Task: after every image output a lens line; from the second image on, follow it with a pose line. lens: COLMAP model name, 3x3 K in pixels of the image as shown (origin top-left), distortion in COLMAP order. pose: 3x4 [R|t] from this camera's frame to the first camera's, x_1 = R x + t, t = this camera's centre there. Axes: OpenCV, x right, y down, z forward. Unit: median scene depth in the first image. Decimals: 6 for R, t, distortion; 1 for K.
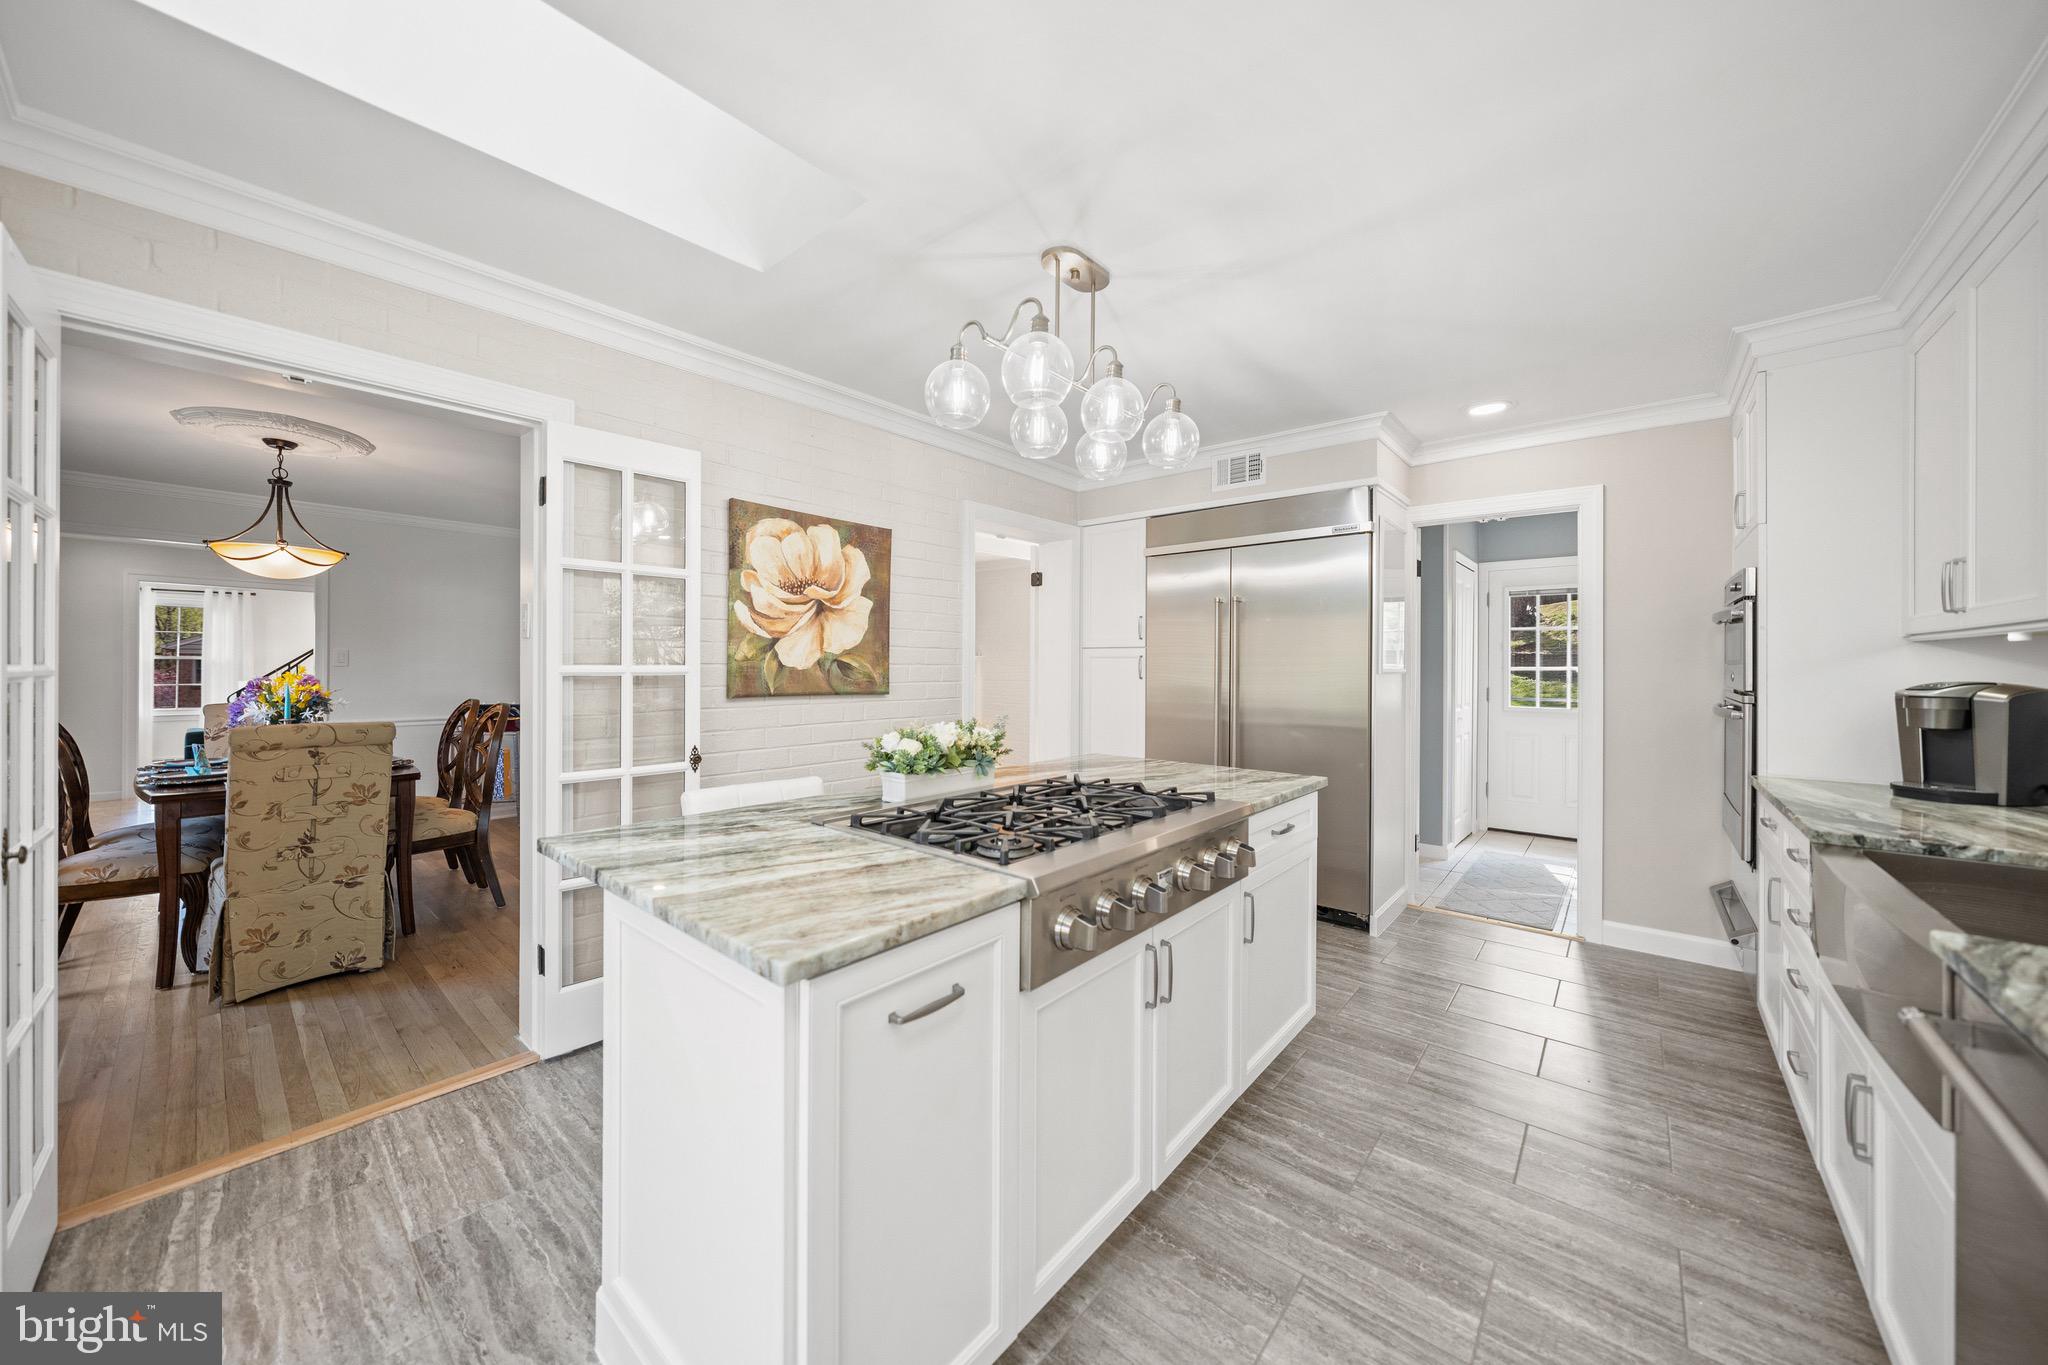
lens RADIAL K [[707.9, 0, 1017.2], [0, 707.9, 672.4], [0, 0, 1]] dist [-0.005019, 0.001001]
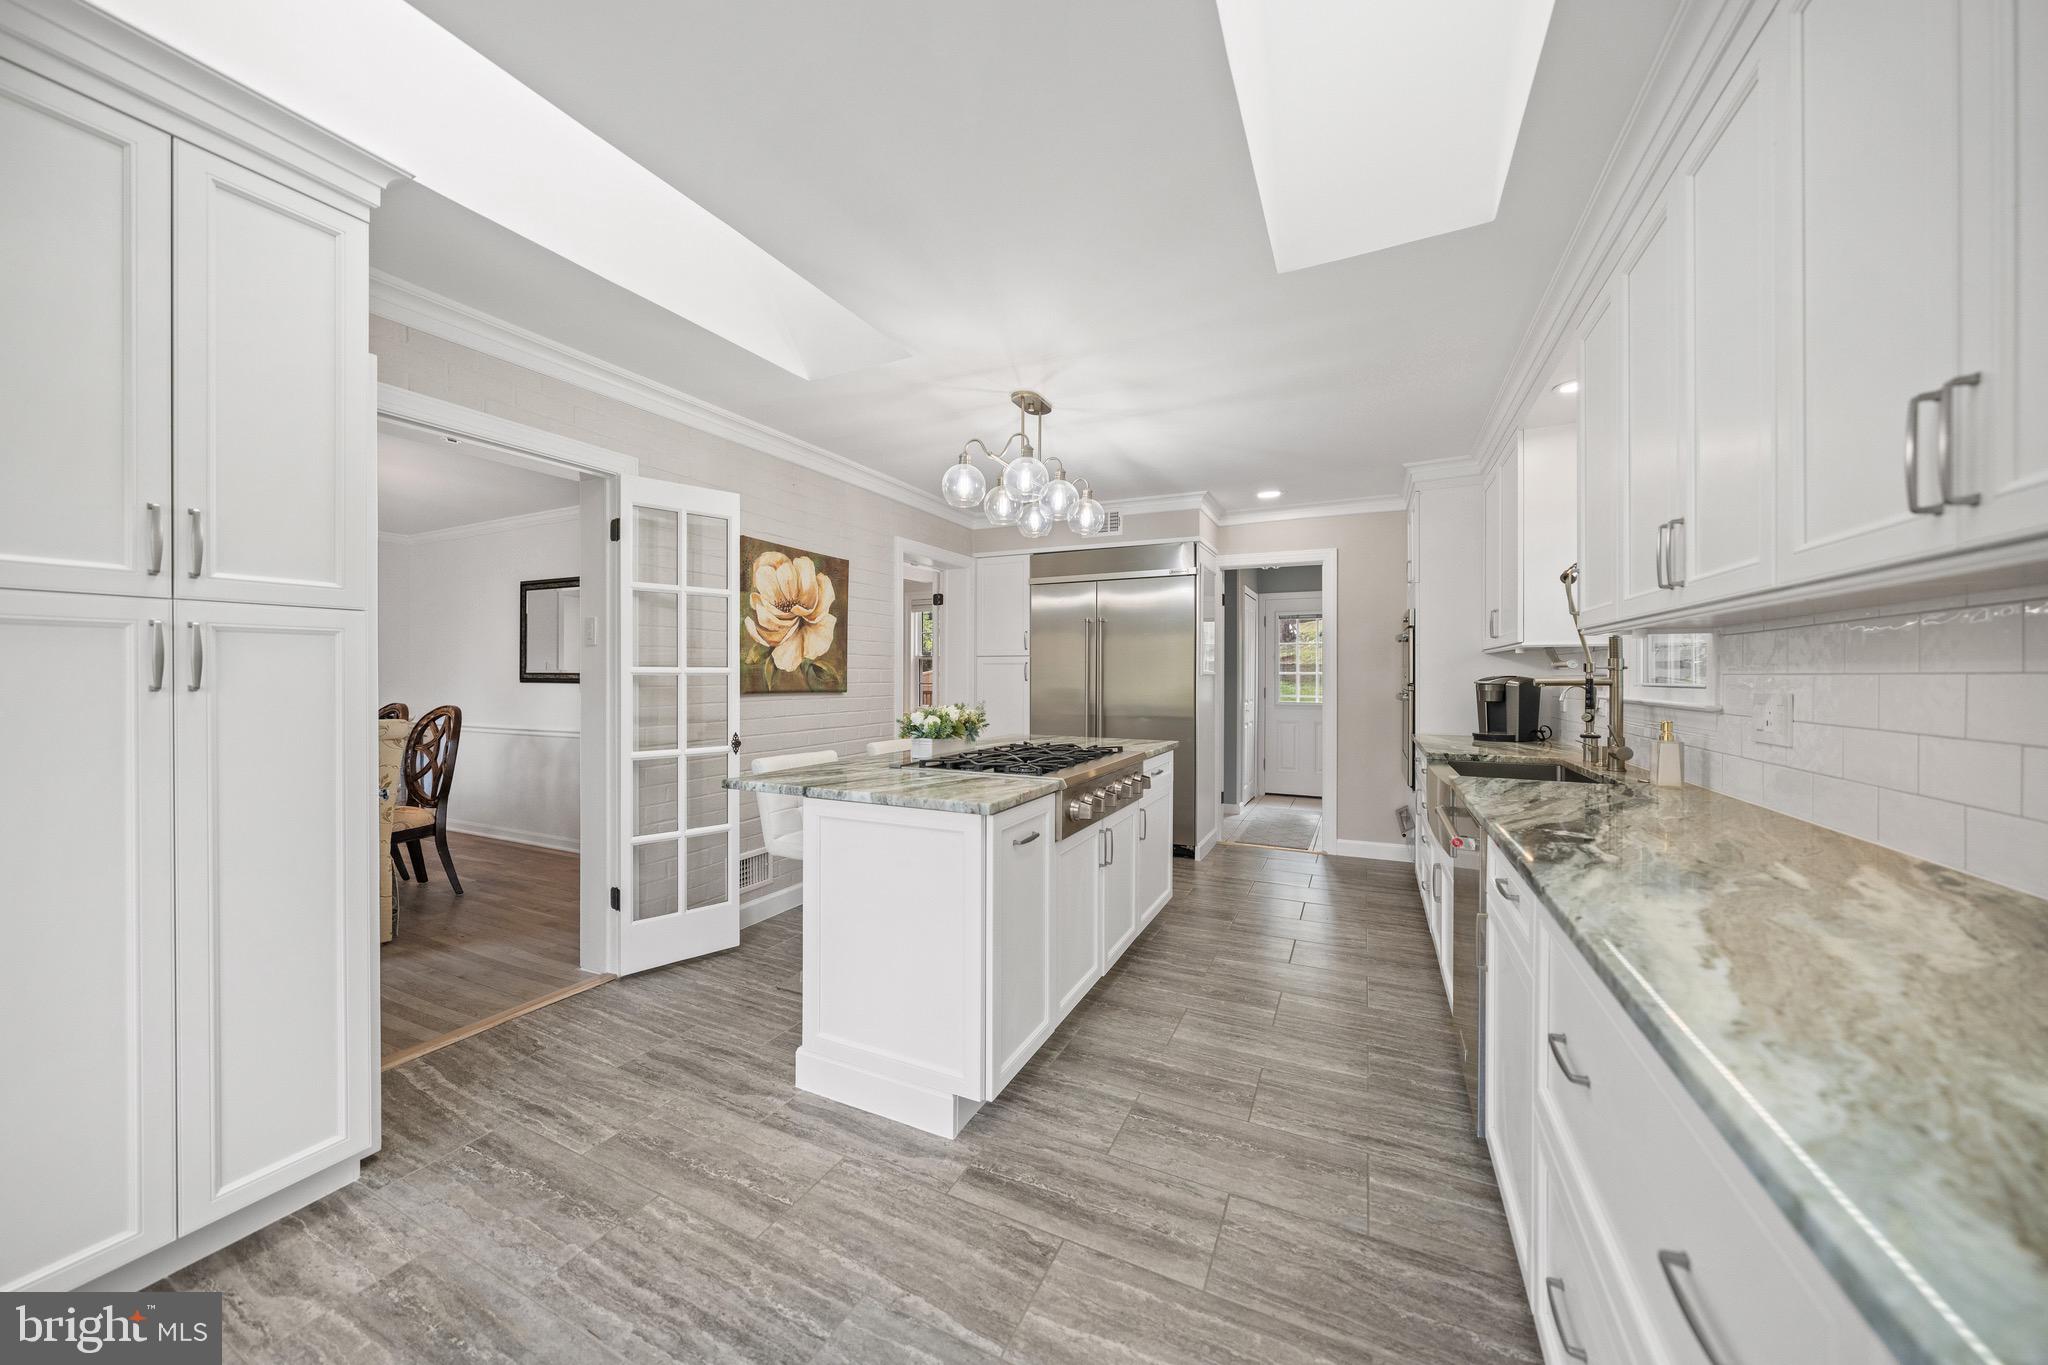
lens RADIAL K [[707.9, 0, 1003.7], [0, 707.9, 686.5], [0, 0, 1]] dist [-0.005019, 0.001001]
pose [[0.970665, -0.005740, 0.240366, -0.331560], [0.004418, 0.999972, 0.006036, 0.022724], [-0.240394, -0.004797, 0.970664, -0.437233]]
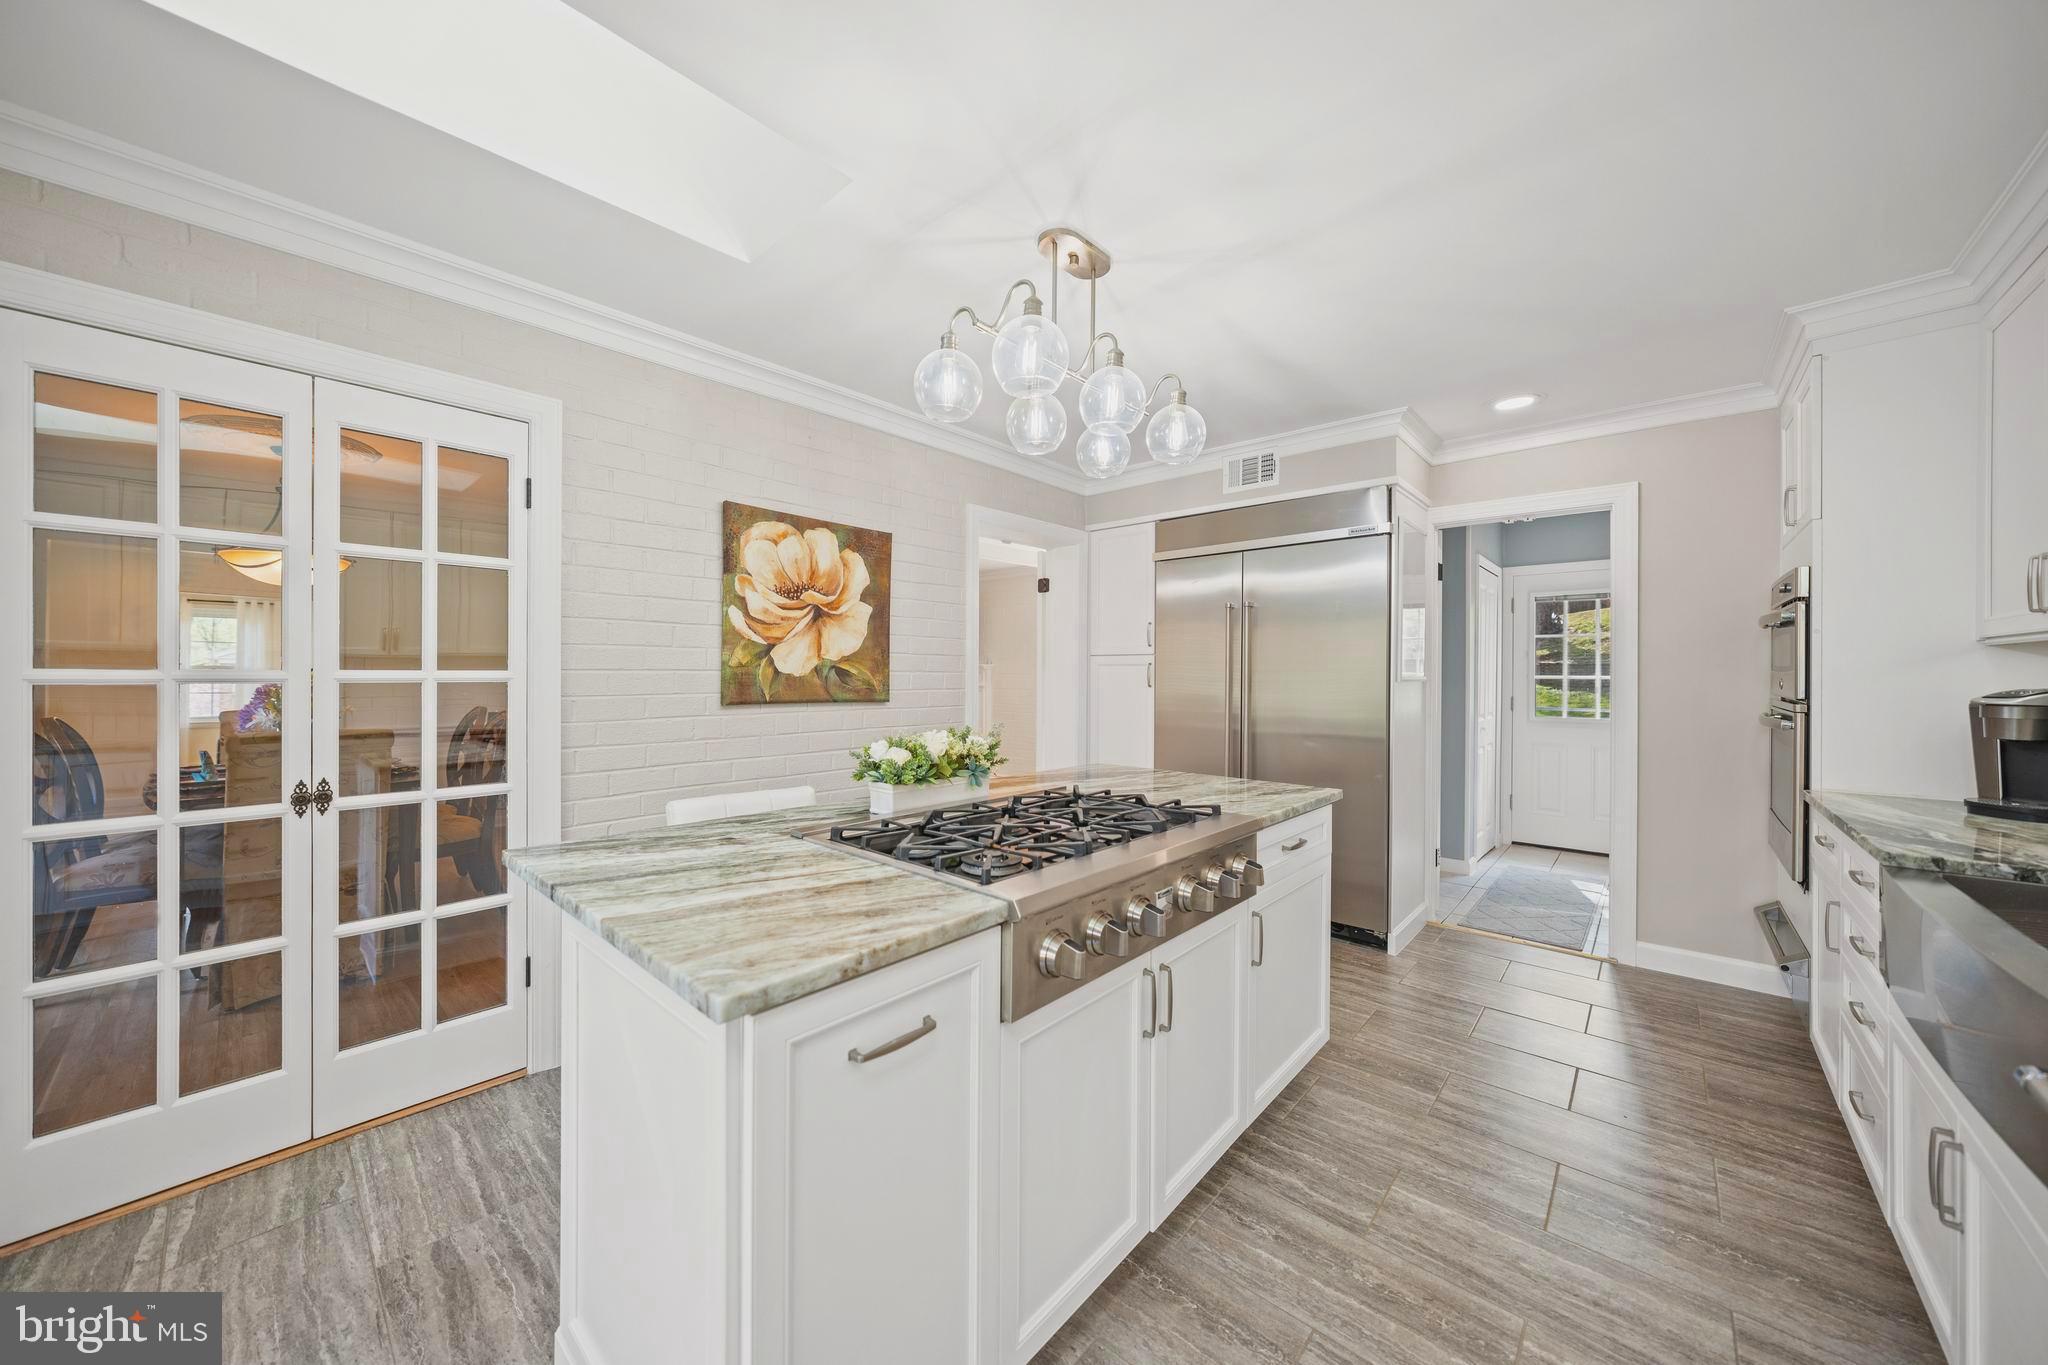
lens RADIAL K [[707.9, 0, 1010.6], [0, 707.9, 682.0], [0, 0, 1]] dist [-0.005019, 0.001001]
pose [[0.999578, 0.000771, -0.029042, 0.023629], [-0.000758, 1.000000, 0.000444, 0.004247], [0.029043, -0.000422, 0.999578, 0.044607]]
